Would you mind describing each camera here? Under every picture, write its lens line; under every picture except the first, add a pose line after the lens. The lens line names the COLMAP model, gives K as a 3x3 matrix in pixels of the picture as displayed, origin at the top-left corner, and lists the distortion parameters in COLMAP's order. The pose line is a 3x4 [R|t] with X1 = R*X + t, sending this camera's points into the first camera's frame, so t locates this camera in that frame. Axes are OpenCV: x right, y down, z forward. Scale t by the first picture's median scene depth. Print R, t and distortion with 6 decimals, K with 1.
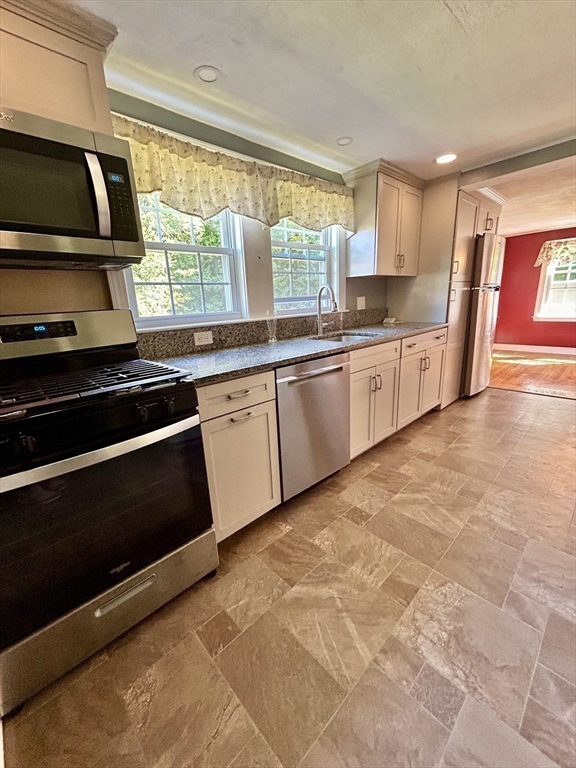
lens RADIAL K [[311.8, 0, 288.0], [0, 311.8, 384.0], [0, 0, 1]] dist [0.007713, 0.000267]
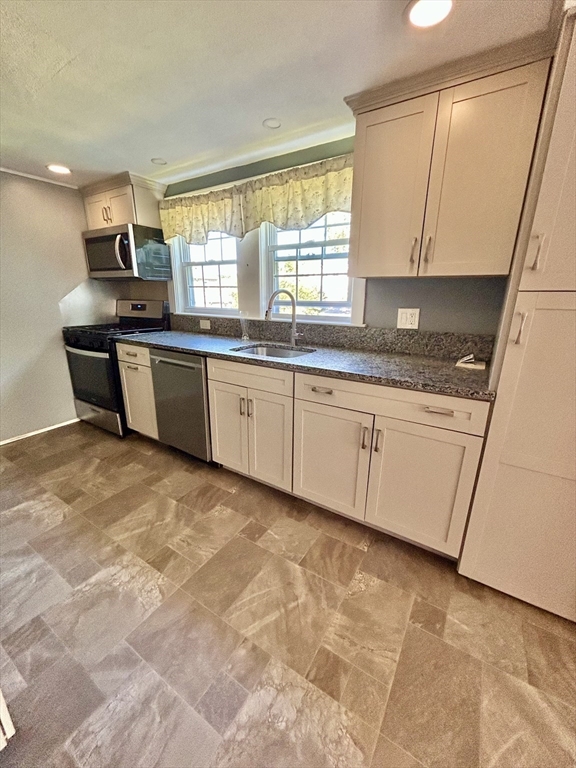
lens RADIAL K [[311.8, 0, 288.0], [0, 311.8, 384.0], [0, 0, 1]] dist [0.007713, 0.000267]
pose [[0.249151, 0.343638, -0.905448, 0.949329], [-0.254445, 0.925314, 0.281163, -0.294430], [0.934442, 0.160335, 0.317980, 0.691965]]
